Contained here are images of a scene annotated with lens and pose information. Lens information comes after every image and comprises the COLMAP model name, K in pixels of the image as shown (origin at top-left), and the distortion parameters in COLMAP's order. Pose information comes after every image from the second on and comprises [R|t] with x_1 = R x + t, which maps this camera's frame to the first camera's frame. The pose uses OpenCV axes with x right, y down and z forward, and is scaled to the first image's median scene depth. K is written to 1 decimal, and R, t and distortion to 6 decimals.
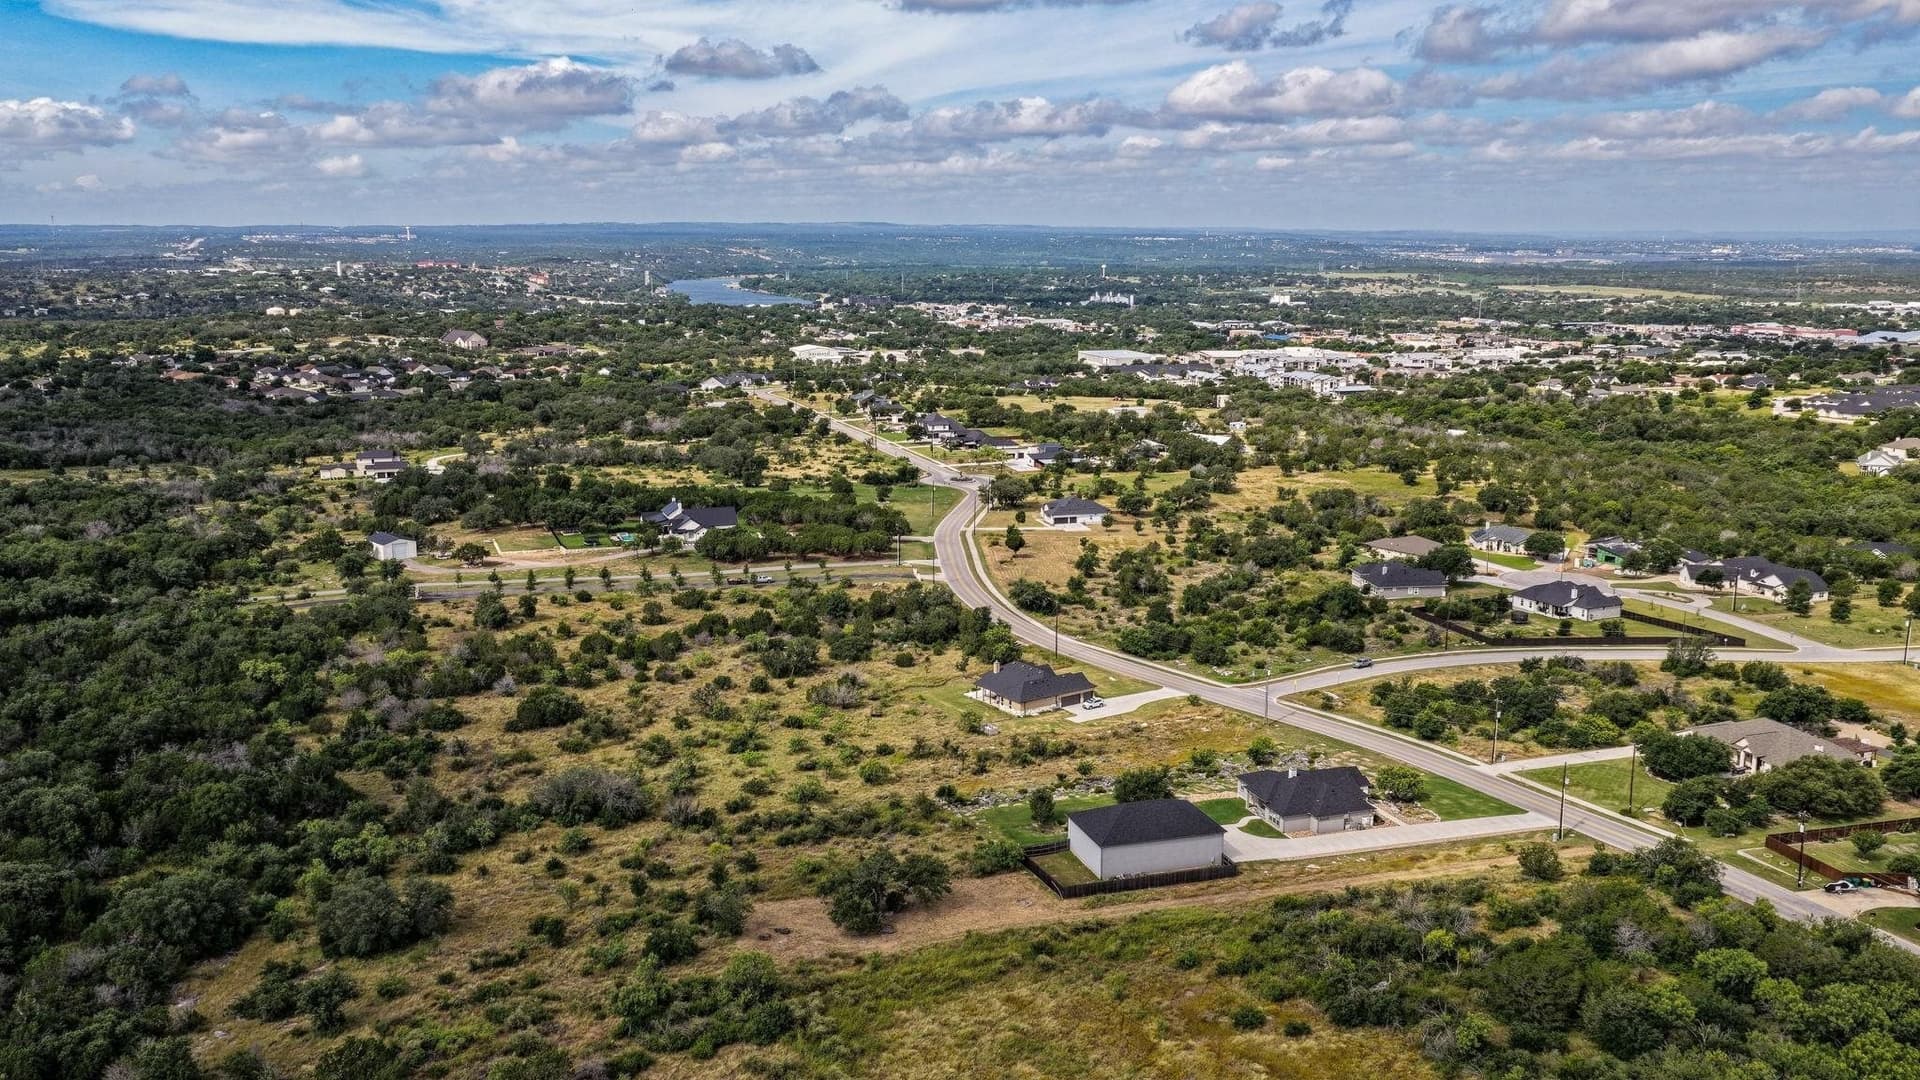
lens RADIAL K [[1544.3, 0, 961.3], [0, 1544.3, 526.7], [0, 0, 1]] dist [0.000213, -0.020017]
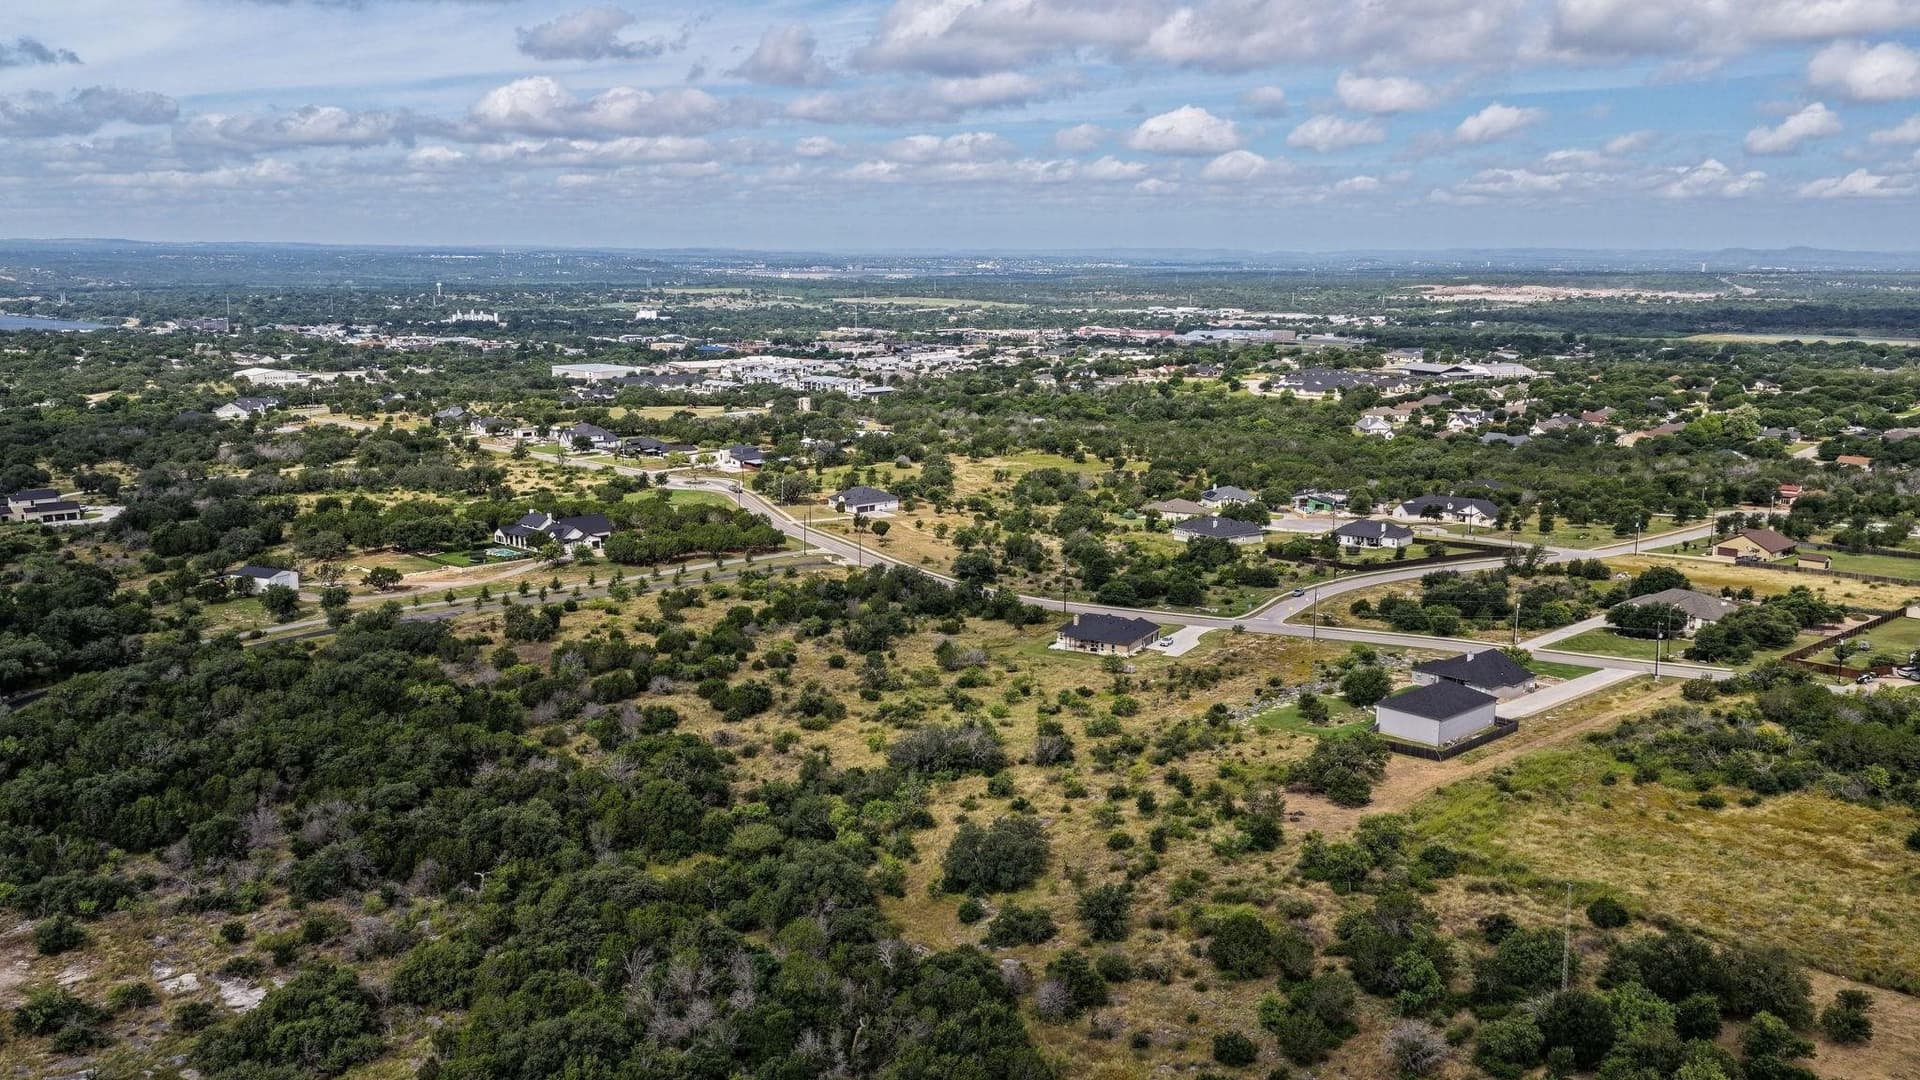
lens RADIAL K [[1544.3, 0, 963.2], [0, 1544.3, 551.5], [0, 0, 1]] dist [0.000213, -0.020017]
pose [[0.908547, -0.079943, 0.410064, -0.390188], [0.077925, 0.996724, 0.021662, 0.009235], [-0.410452, 0.012273, 0.911800, 0.016504]]
